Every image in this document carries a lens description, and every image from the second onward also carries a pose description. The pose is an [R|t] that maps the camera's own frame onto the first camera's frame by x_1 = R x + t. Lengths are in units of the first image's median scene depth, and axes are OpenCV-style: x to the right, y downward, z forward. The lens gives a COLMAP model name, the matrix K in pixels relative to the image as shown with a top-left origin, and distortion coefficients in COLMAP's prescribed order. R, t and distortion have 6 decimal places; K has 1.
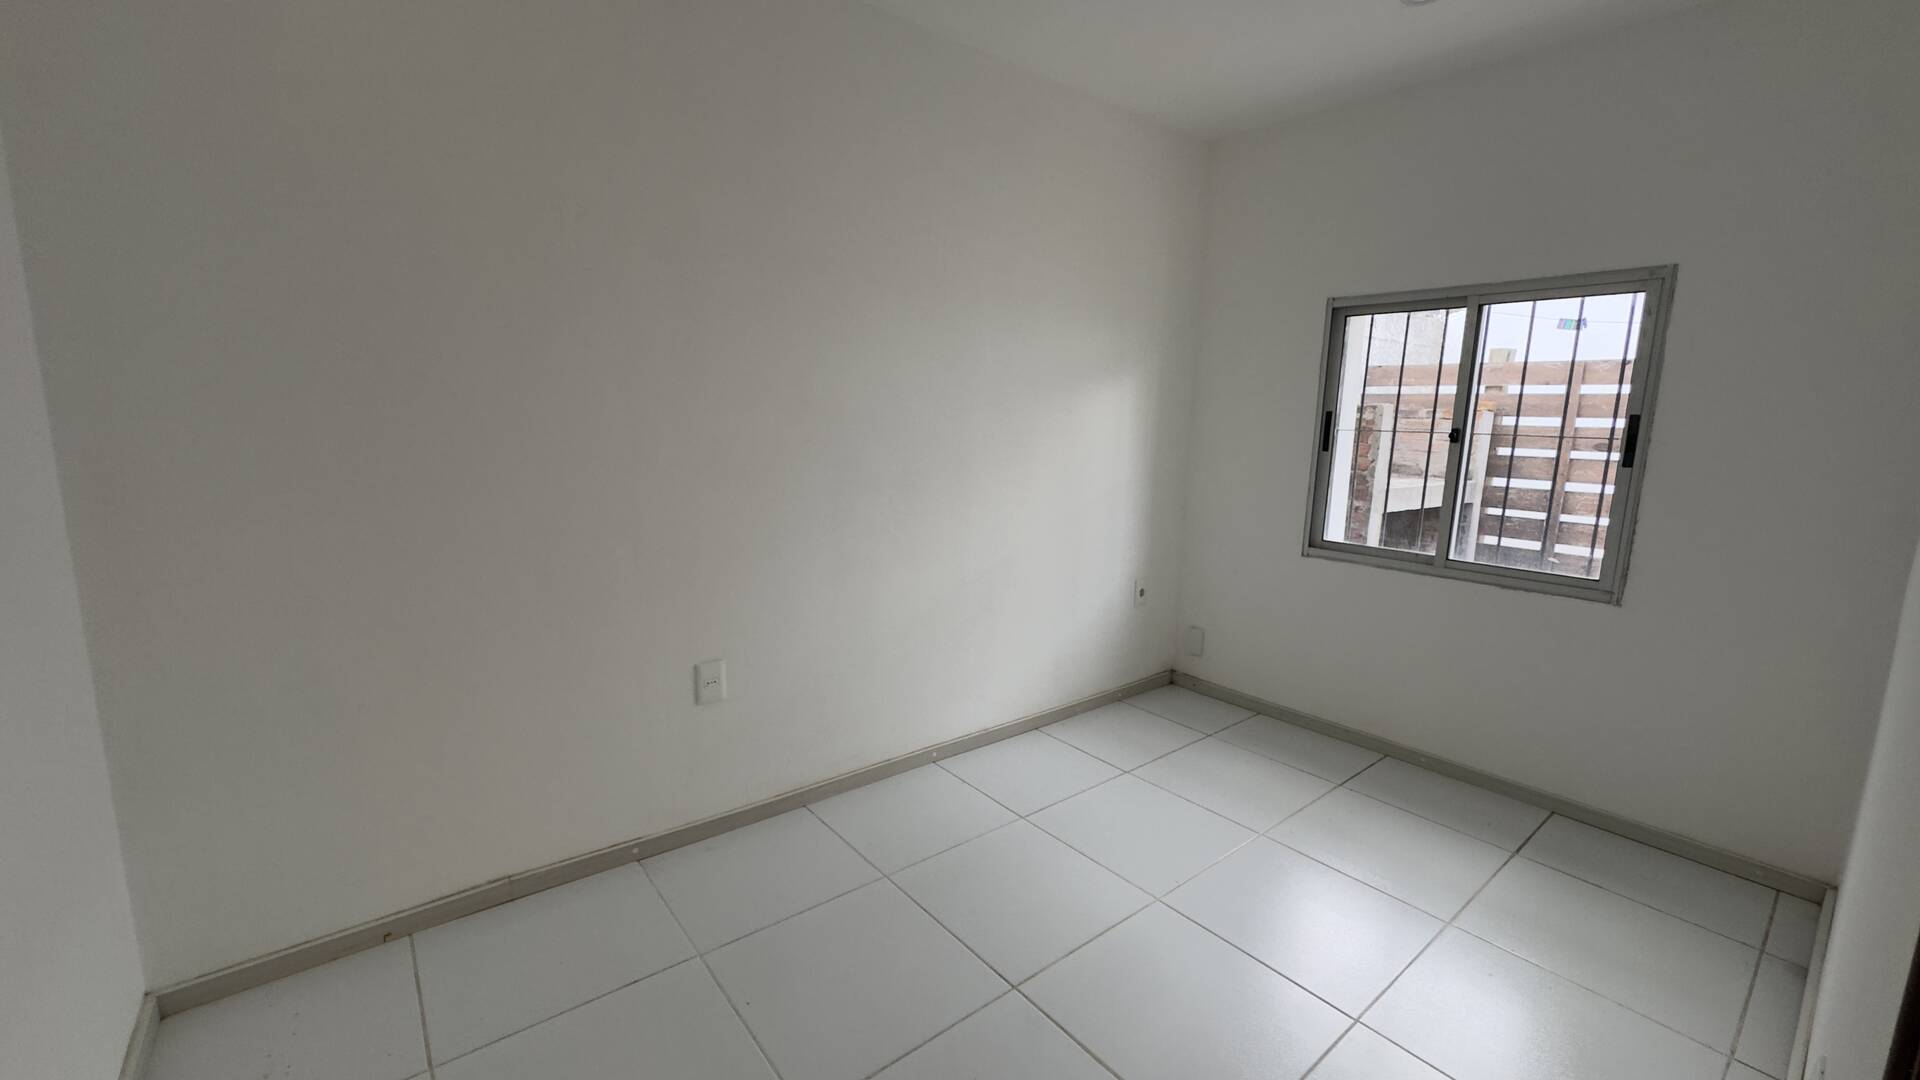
lens RADIAL K [[770.2, 0, 960.0], [0, 770.2, 540.0], [0, 0, 1]] dist [-0.002107, -0.000074]
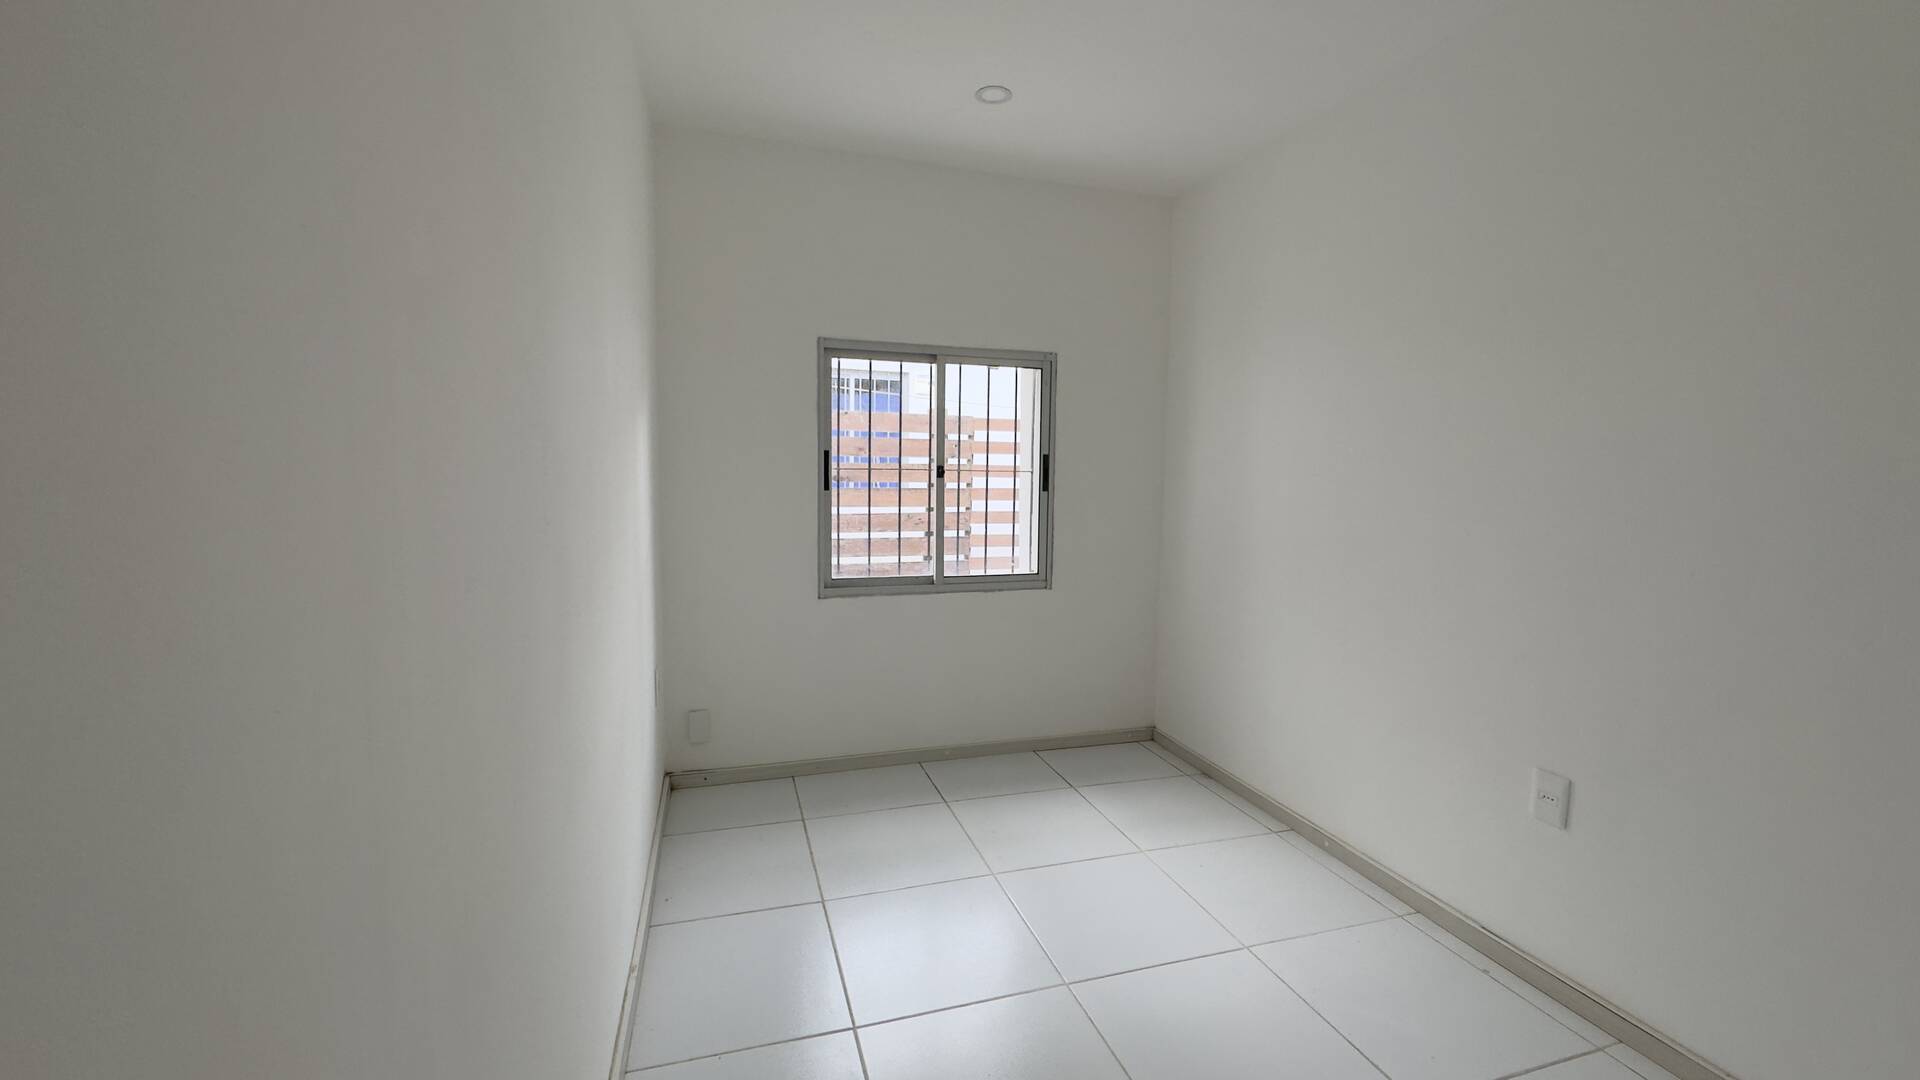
lens RADIAL K [[753.2, 0, 960.0], [0, 753.2, 540.0], [0, 0, 1]] dist [-0.002349, -0.000013]
pose [[0.365619, -0.105611, 0.924754, -0.435552], [0.144565, 0.987928, 0.055670, -0.096393], [-0.919469, 0.113333, 0.376473, 0.573442]]
